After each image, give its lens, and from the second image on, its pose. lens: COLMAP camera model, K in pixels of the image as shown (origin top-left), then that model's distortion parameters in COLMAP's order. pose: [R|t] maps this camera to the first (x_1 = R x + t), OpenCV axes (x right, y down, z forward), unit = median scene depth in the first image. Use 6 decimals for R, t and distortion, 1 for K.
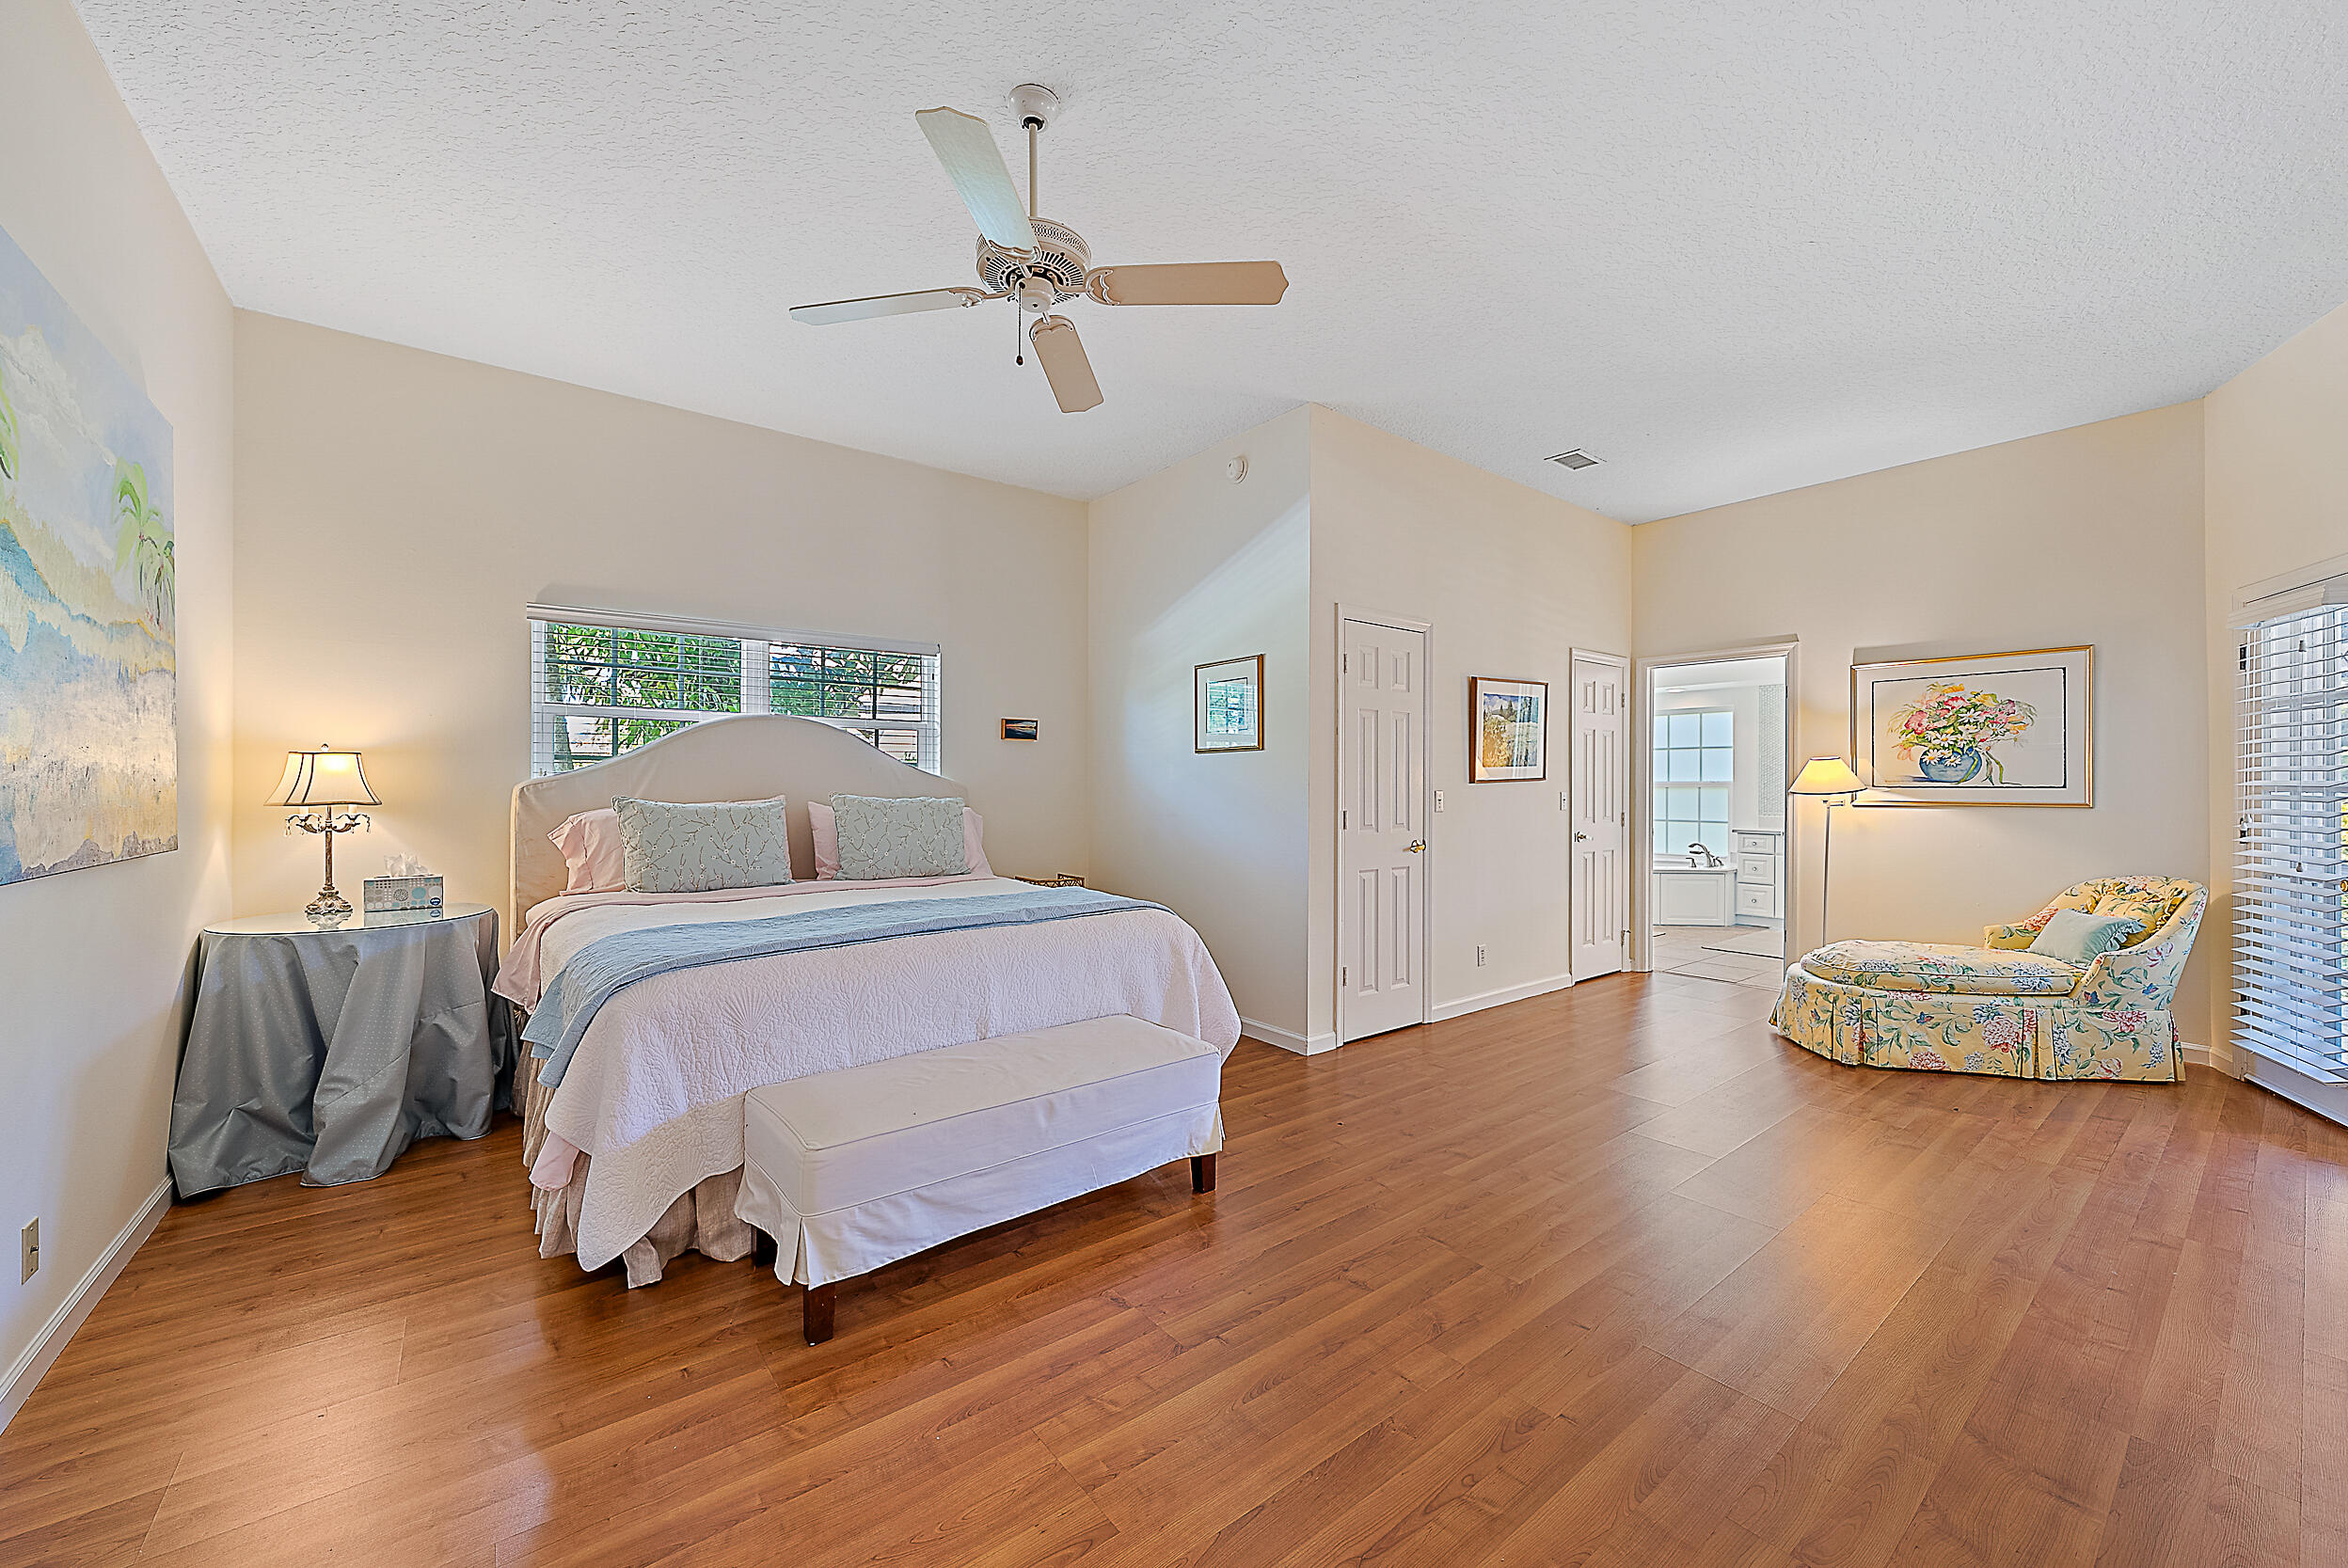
lens RADIAL K [[921.2, 0, 1173.0], [0, 921.2, 785.9], [0, 0, 1]] dist [-0.005741, 0.001634]
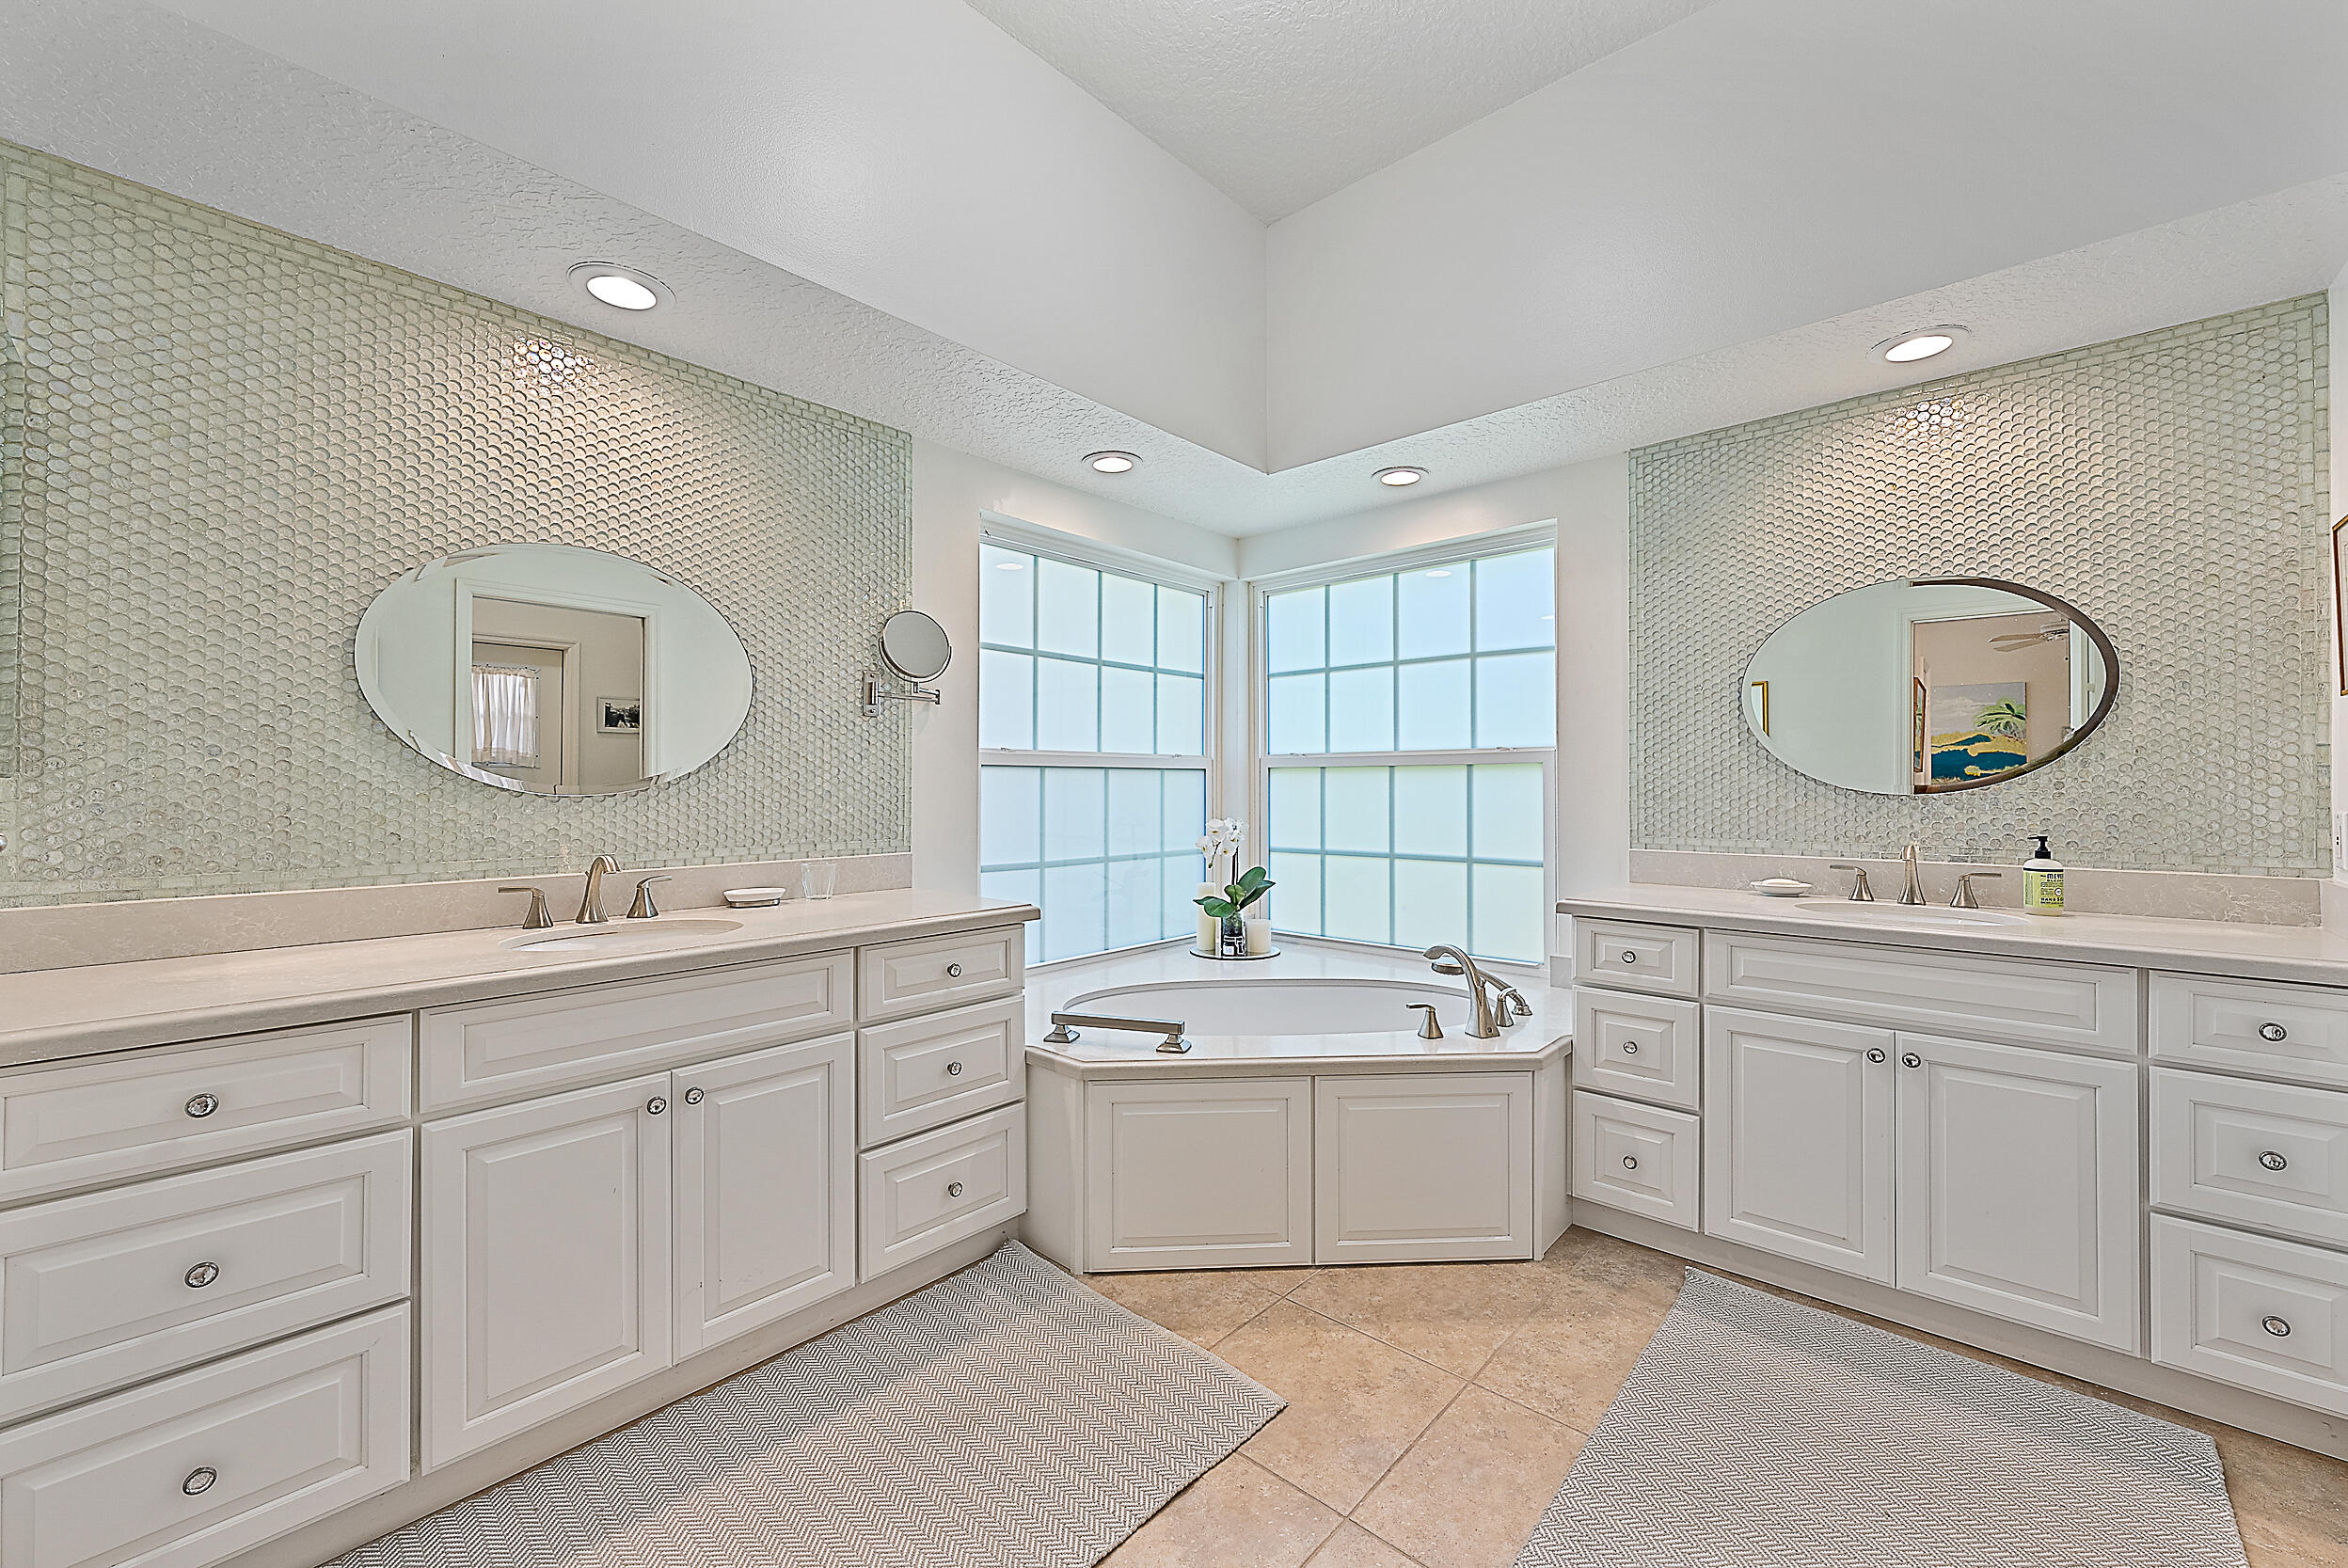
lens RADIAL K [[921.2, 0, 1177.8], [0, 921.2, 784.1], [0, 0, 1]] dist [-0.005741, 0.001634]
pose [[0.986204, 0.001577, 0.165528, 0.446805], [-0.001681, 0.999998, 0.000486, 0.010782], [-0.165527, -0.000758, 0.986205, 0.740274]]
